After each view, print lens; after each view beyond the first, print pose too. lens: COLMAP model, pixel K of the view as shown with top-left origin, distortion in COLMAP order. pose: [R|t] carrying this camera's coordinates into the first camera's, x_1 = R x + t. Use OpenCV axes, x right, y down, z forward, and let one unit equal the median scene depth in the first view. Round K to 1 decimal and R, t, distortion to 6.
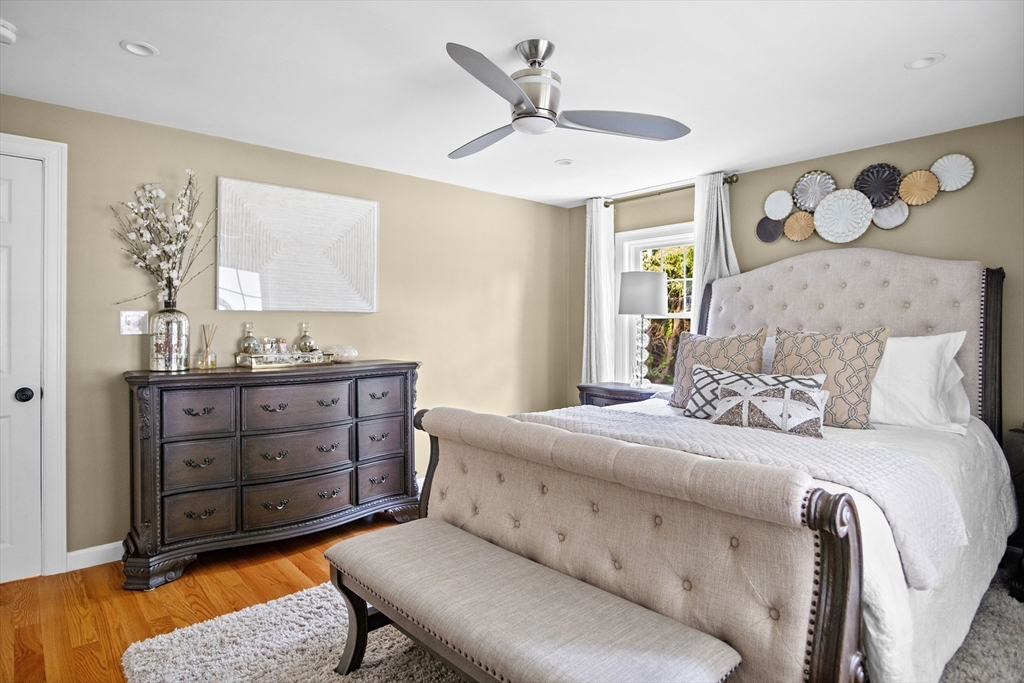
lens RADIAL K [[558.3, 0, 503.0], [0, 558.3, 333.6], [0, 0, 1]] dist [-0.026263, 0.005082]
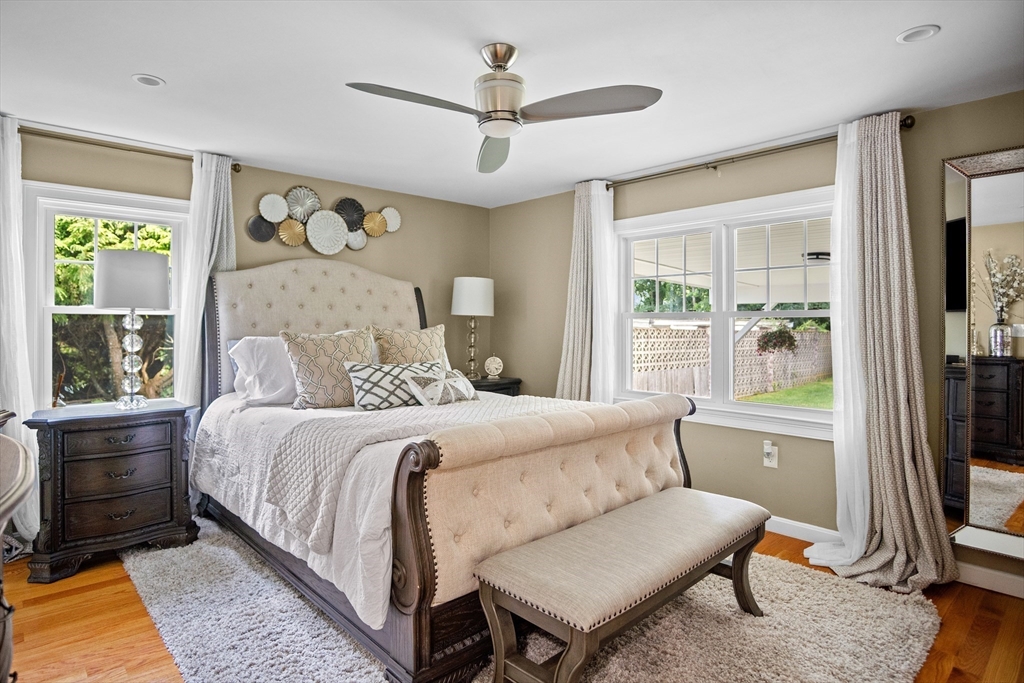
lens RADIAL K [[558.3, 0, 504.4], [0, 558.3, 337.2], [0, 0, 1]] dist [-0.026263, 0.005082]
pose [[-0.008140, -0.027814, 0.999580, -0.628936], [0.013431, 0.999520, 0.027921, -0.013509], [-0.999877, 0.013653, -0.007763, 0.653980]]
